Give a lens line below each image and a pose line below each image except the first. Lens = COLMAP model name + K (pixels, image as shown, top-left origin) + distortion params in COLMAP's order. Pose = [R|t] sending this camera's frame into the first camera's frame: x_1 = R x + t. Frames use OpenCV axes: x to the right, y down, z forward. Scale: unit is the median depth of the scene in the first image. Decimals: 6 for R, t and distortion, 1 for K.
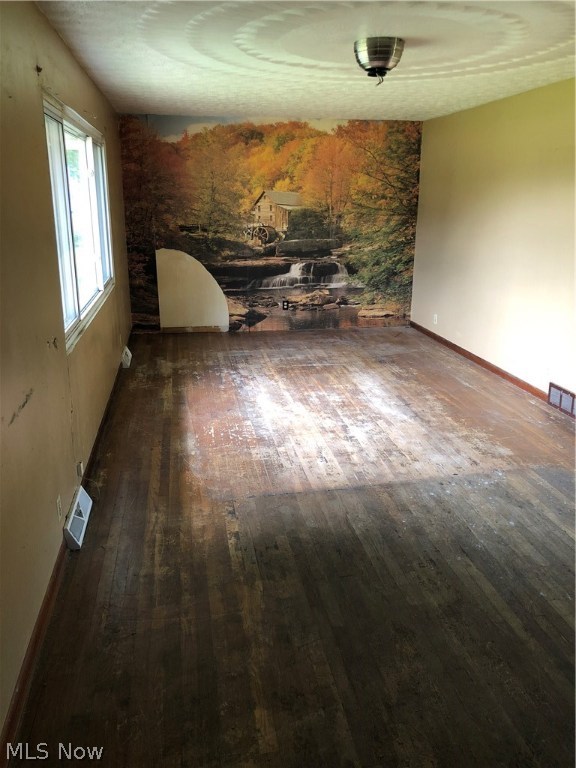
lens RADIAL K [[622.7, 0, 288.0], [0, 622.7, 384.0], [0, 0, 1]] dist [0.110640, -0.293693]
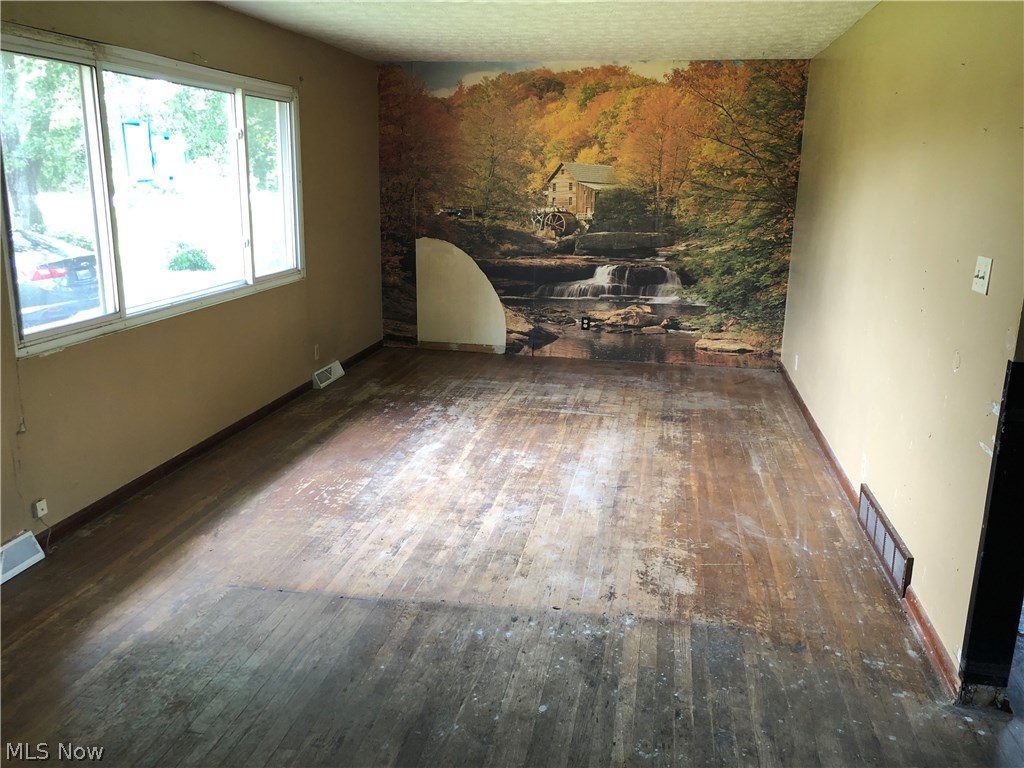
lens RADIAL K [[830.2, 0, 508.6], [0, 830.2, 380.6], [0, 0, 1]] dist [0.110640, -0.293693]
pose [[0.936864, 0.097026, -0.335963, 0.250202], [-0.114186, 0.992955, -0.031653, -0.024731], [0.330525, 0.068016, 0.941343, 0.102406]]
